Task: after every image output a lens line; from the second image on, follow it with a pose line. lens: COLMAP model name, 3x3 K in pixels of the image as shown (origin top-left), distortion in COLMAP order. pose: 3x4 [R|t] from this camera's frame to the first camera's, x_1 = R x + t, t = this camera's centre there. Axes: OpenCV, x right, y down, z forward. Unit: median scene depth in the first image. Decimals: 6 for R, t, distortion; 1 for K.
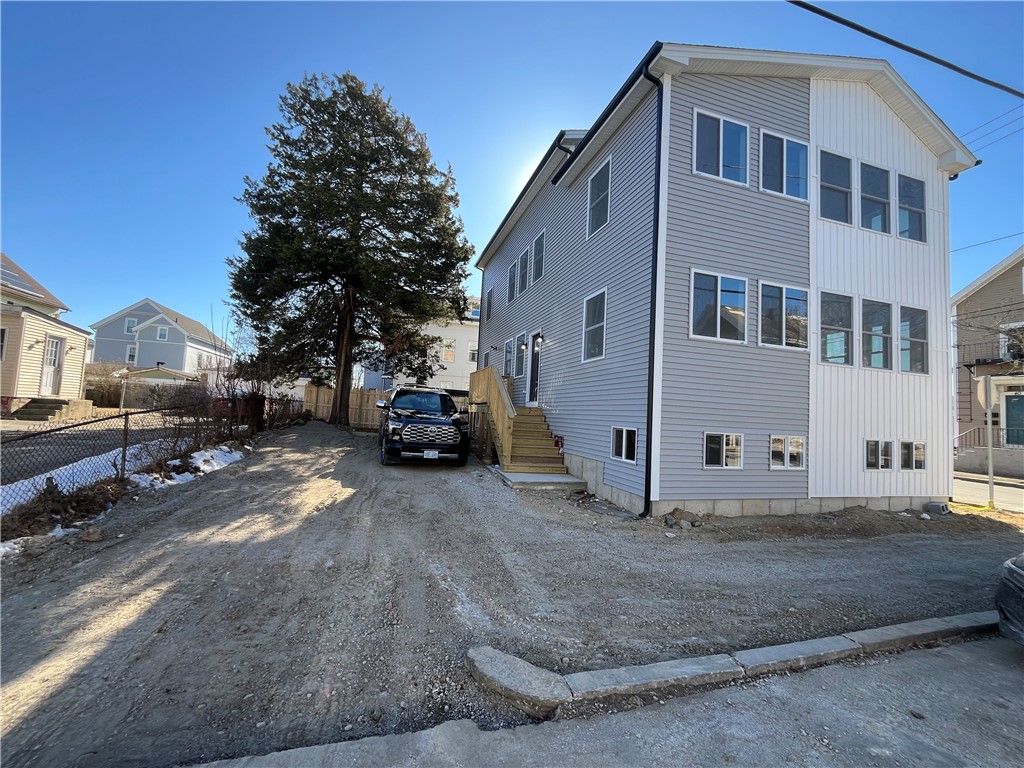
lens RADIAL K [[417.6, 0, 507.1], [0, 417.6, 388.4], [0, 0, 1]] dist [-0.004407, 0.000255]
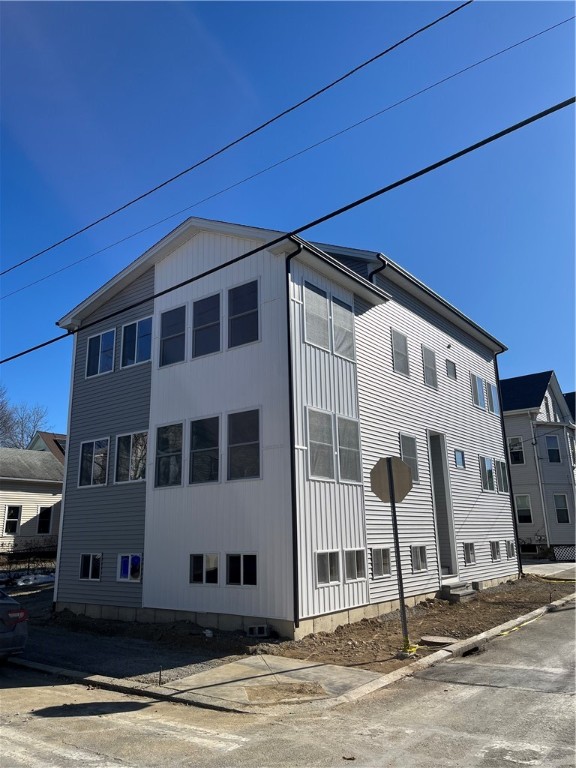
lens RADIAL K [[586.1, 0, 287.5], [0, 586.1, 384.5], [0, 0, 1]] dist [-0.009925, -0.001199]
pose [[0.594071, -0.270022, -0.757739, 2.636816], [0.094952, 0.958931, -0.267275, 0.154050], [0.798789, 0.086832, 0.595312, 0.321934]]
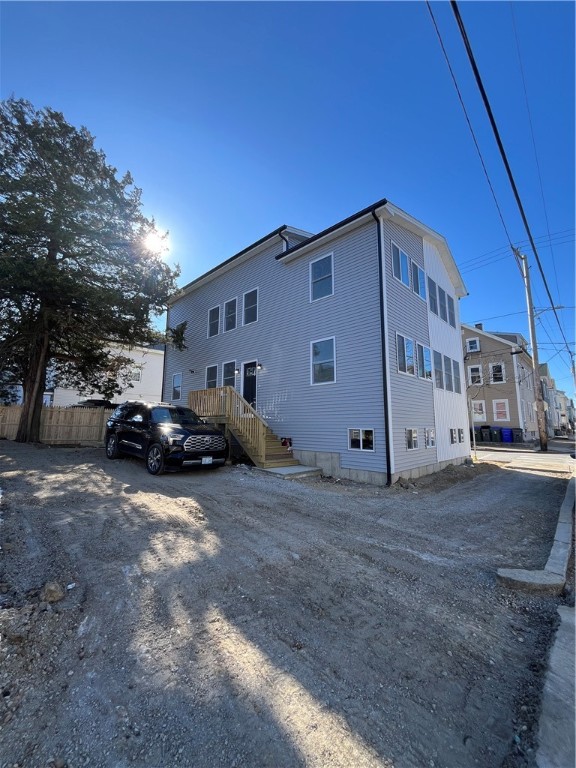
lens RADIAL K [[313.2, 0, 283.3], [0, 313.2, 378.3], [0, 0, 1]] dist [-0.004407, 0.000255]
pose [[0.868568, 0.027538, 0.494805, -0.610794], [0.009903, 0.997291, -0.072887, -0.011156], [-0.495471, 0.068207, 0.865942, 0.147426]]
